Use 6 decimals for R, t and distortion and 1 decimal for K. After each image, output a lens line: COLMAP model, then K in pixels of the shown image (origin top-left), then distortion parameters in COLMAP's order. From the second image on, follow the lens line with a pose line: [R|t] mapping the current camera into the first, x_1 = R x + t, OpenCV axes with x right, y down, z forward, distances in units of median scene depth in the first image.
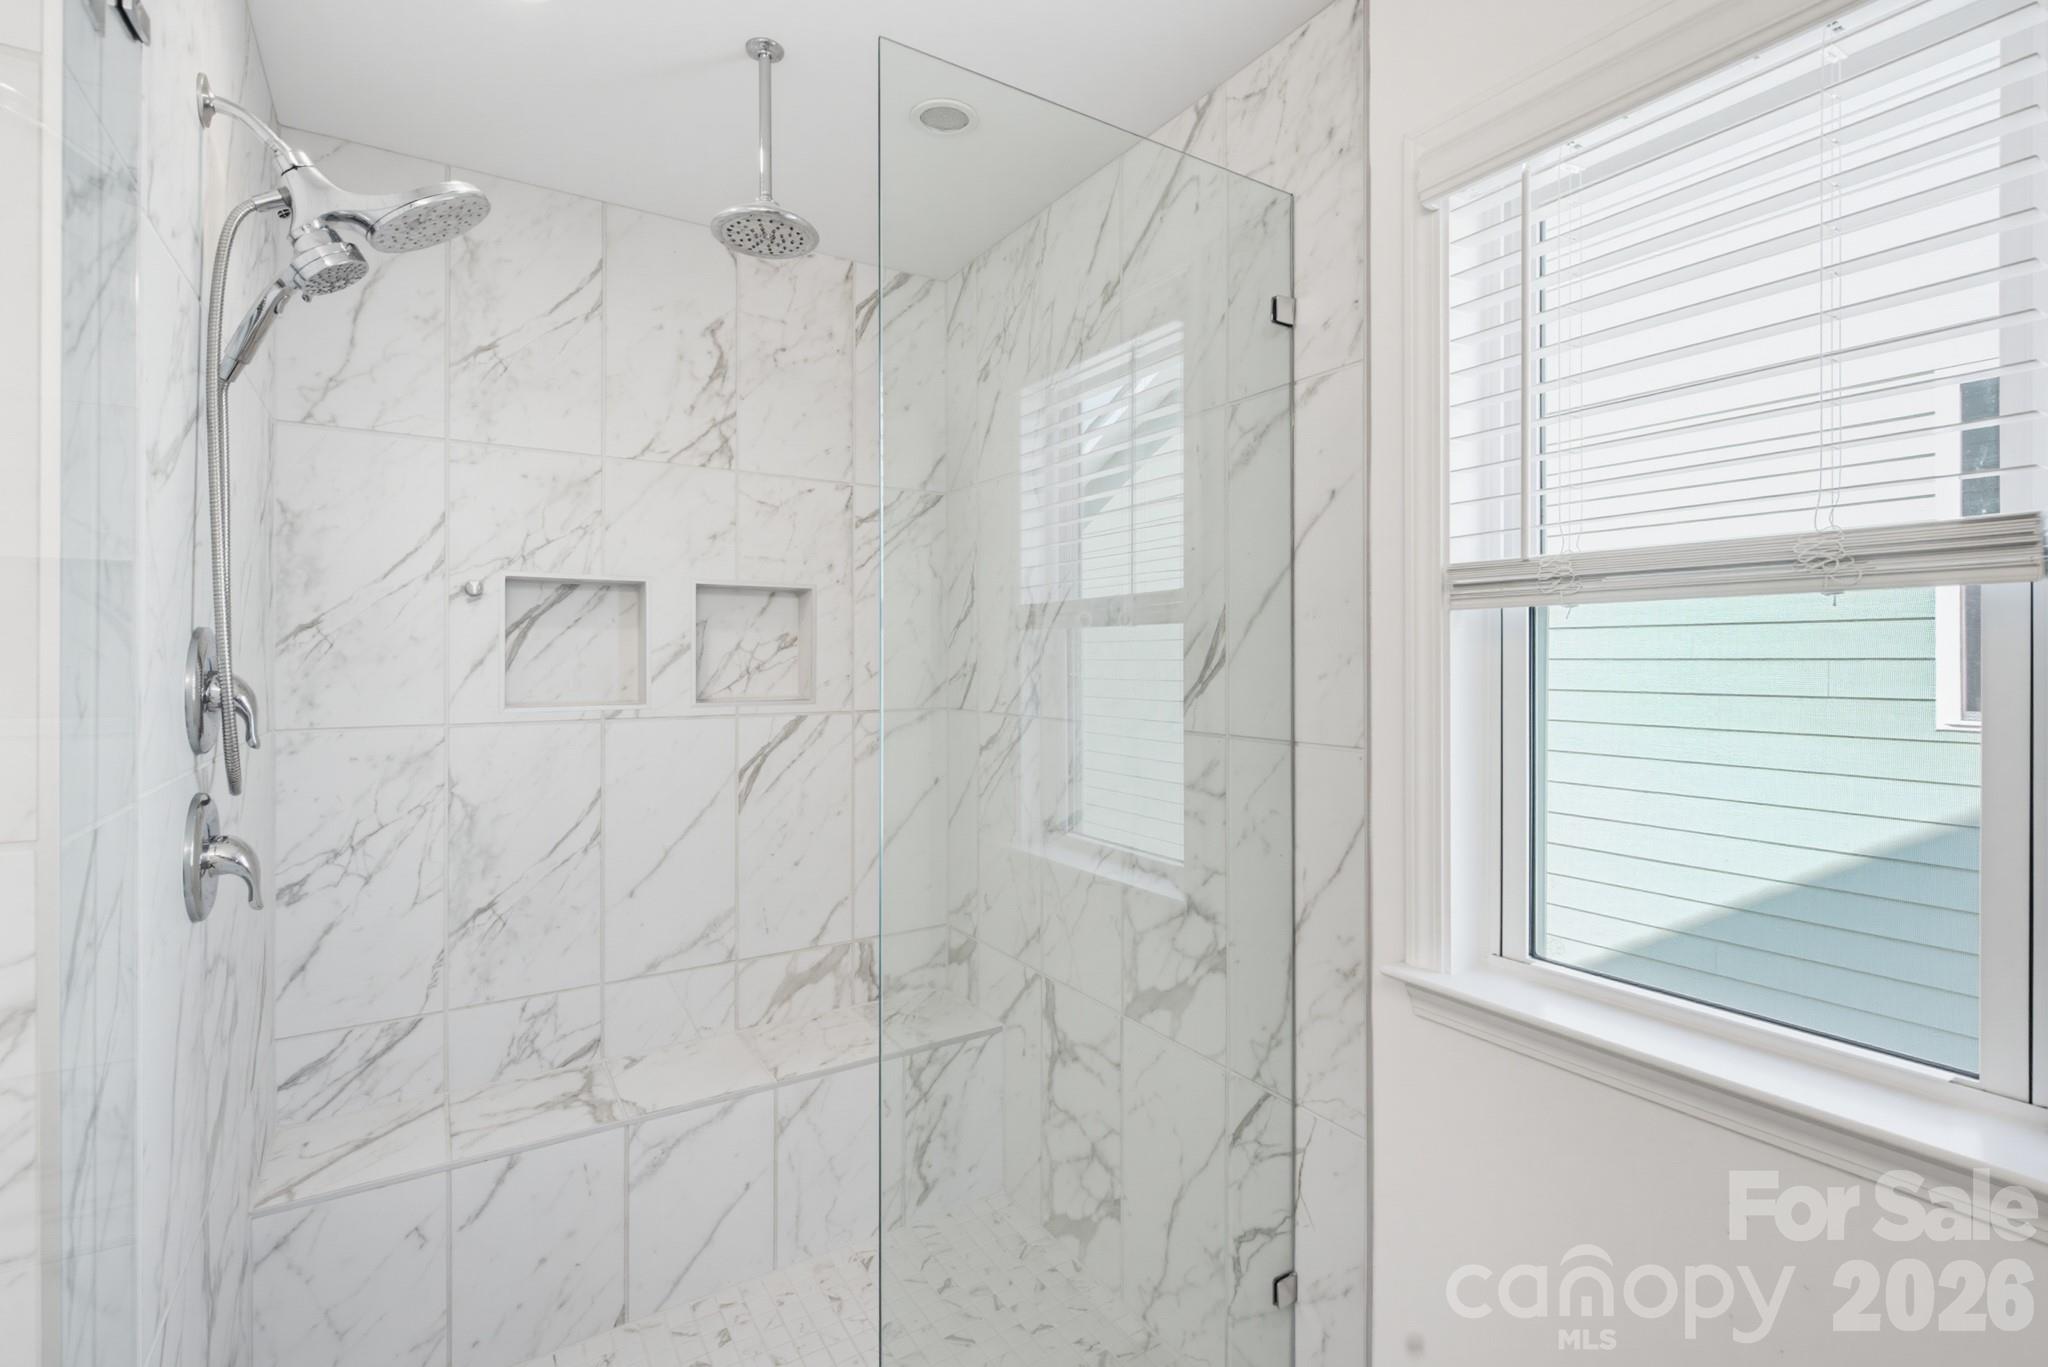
lens RADIAL K [[933.8, 0, 1025.3], [0, 933.8, 656.3], [0, 0, 1]] dist [0.002524, -0.001437]
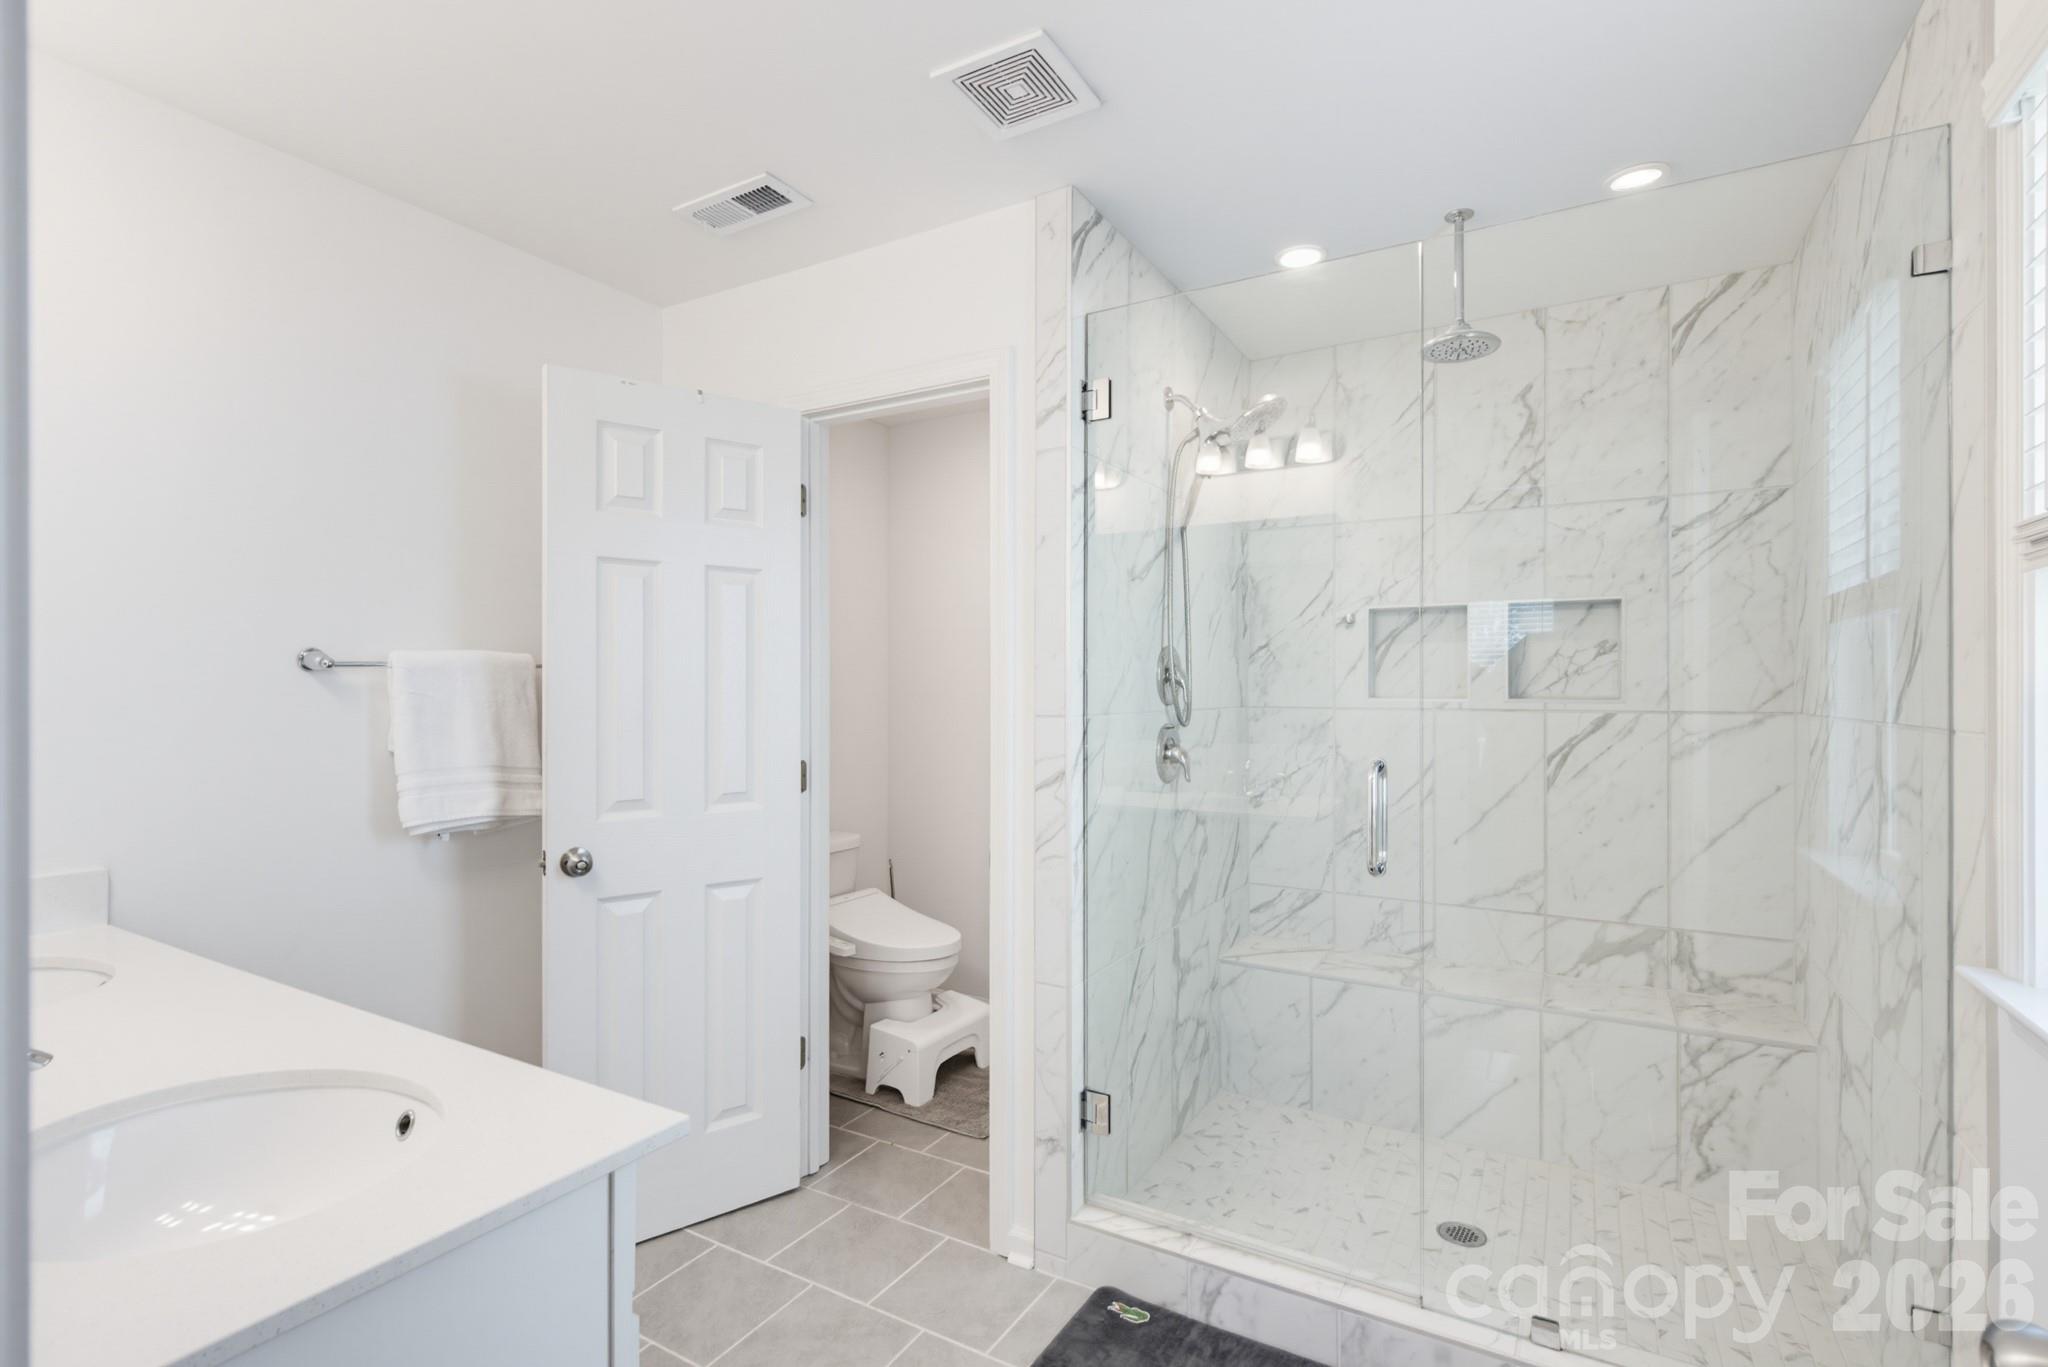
lens RADIAL K [[933.8, 0, 1036.5], [0, 933.8, 690.7], [0, 0, 1]] dist [0.002524, -0.001437]
pose [[0.465087, 0.003114, -0.885259, 0.454302], [0.001464, 0.999990, 0.004287, 0.032474], [0.885264, -0.003290, 0.465078, -0.136579]]
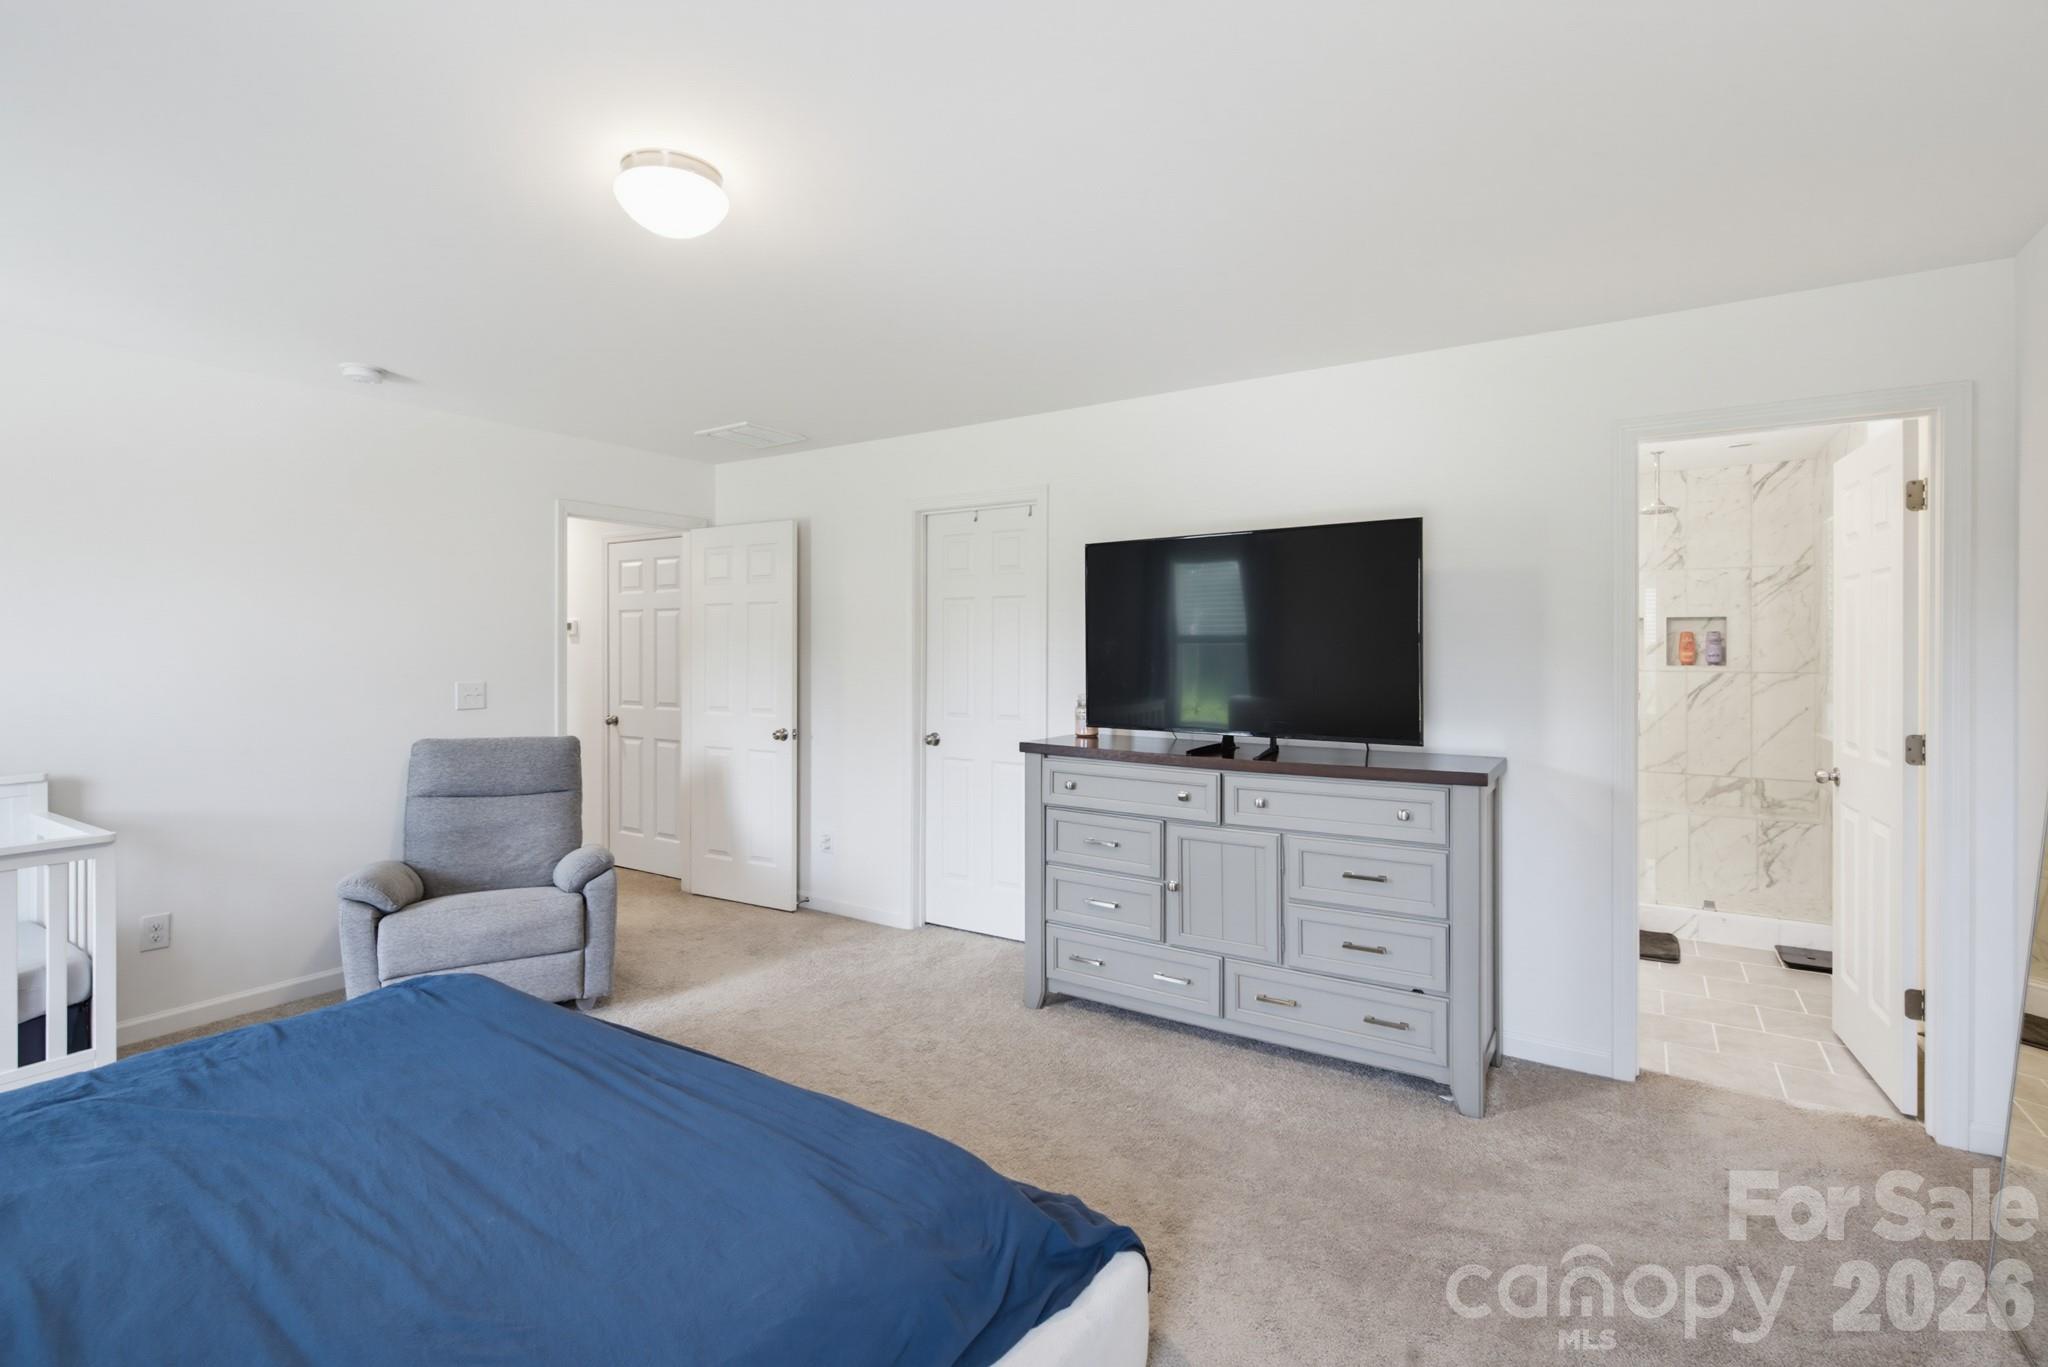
lens RADIAL K [[933.8, 0, 1018.3], [0, 933.8, 647.0], [0, 0, 1]] dist [0.002524, -0.001437]
pose [[0.418600, 0.002934, -0.908166, 1.162832], [0.003081, 0.999984, 0.004650, -0.015818], [0.908166, -0.004745, 0.418584, -1.575150]]
